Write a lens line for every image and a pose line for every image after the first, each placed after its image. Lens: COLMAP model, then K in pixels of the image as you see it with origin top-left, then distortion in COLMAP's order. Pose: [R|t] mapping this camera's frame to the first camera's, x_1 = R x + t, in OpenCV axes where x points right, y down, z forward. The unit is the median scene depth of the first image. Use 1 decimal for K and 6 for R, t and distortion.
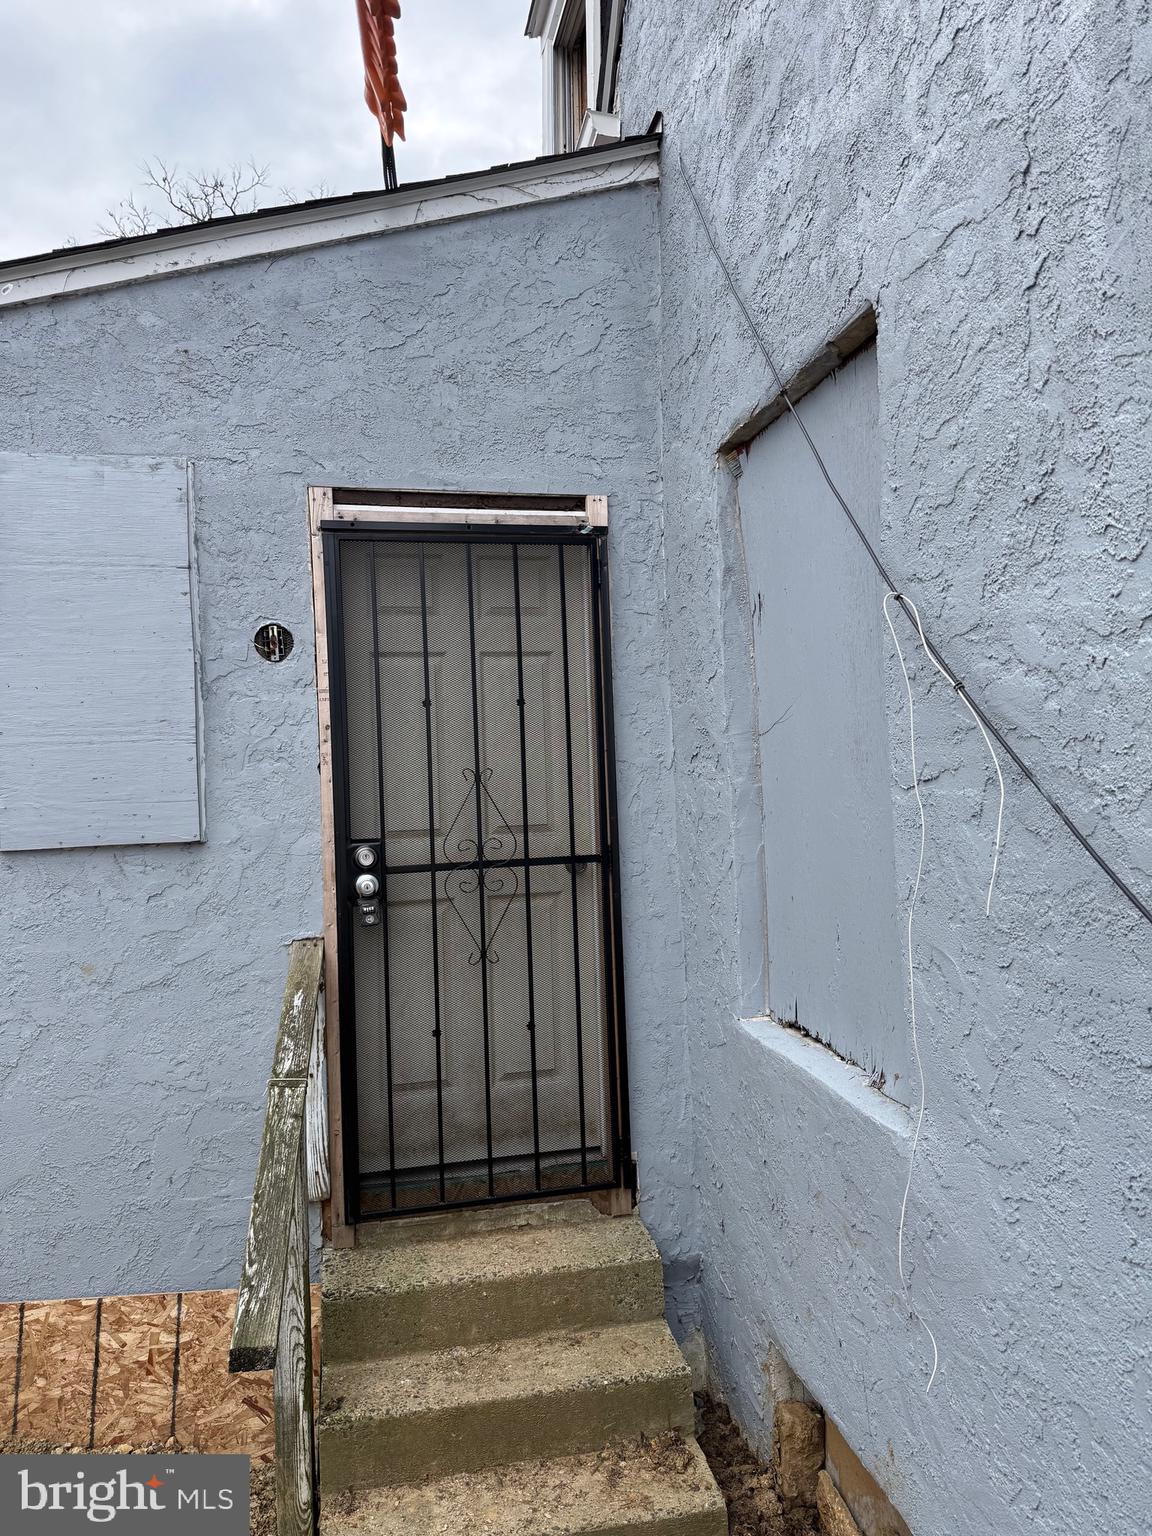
lens RADIAL K [[1062.1, 0, 576.0], [0, 1062.1, 768.0], [0, 0, 1]] dist [0.084055, -0.097937]
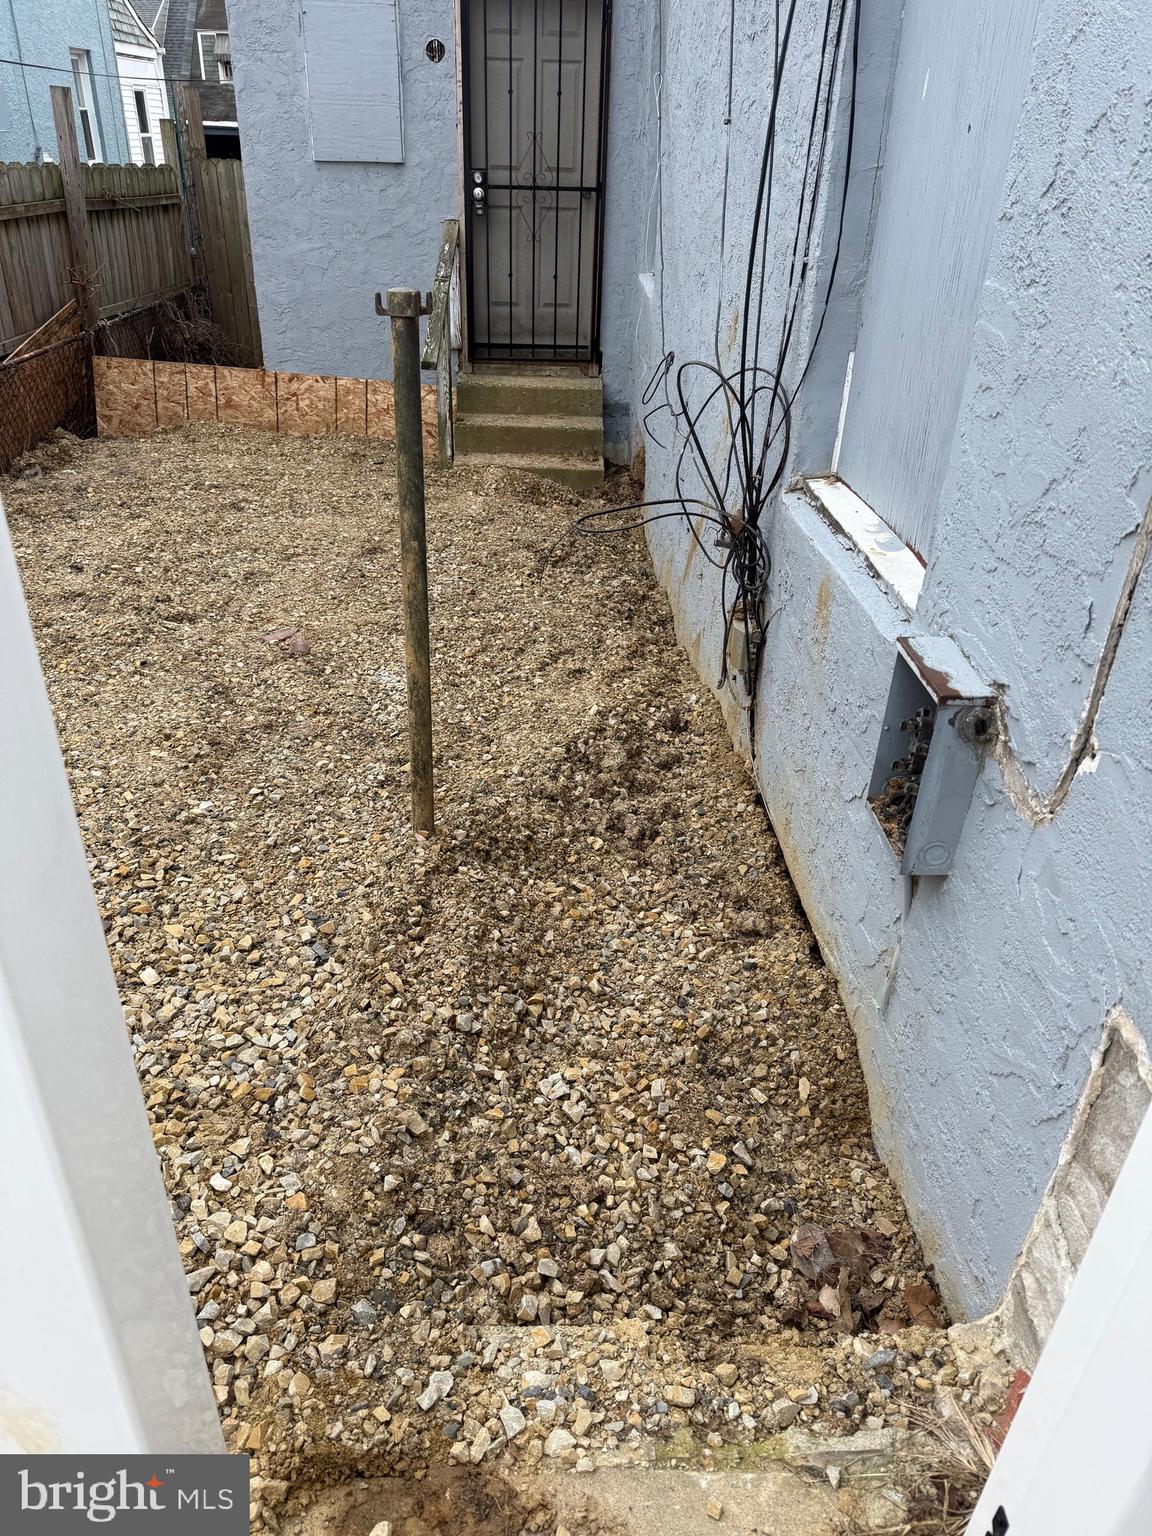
lens RADIAL K [[1098.4, 0, 576.0], [0, 1098.4, 768.0], [0, 0, 1]] dist [0.007486, 0.007242]
pose [[0.983248, 0.144067, -0.111658, 0.389195], [-0.064037, 0.846578, 0.528399, -0.088712], [0.170652, -0.512397, 0.841622, -1.342357]]
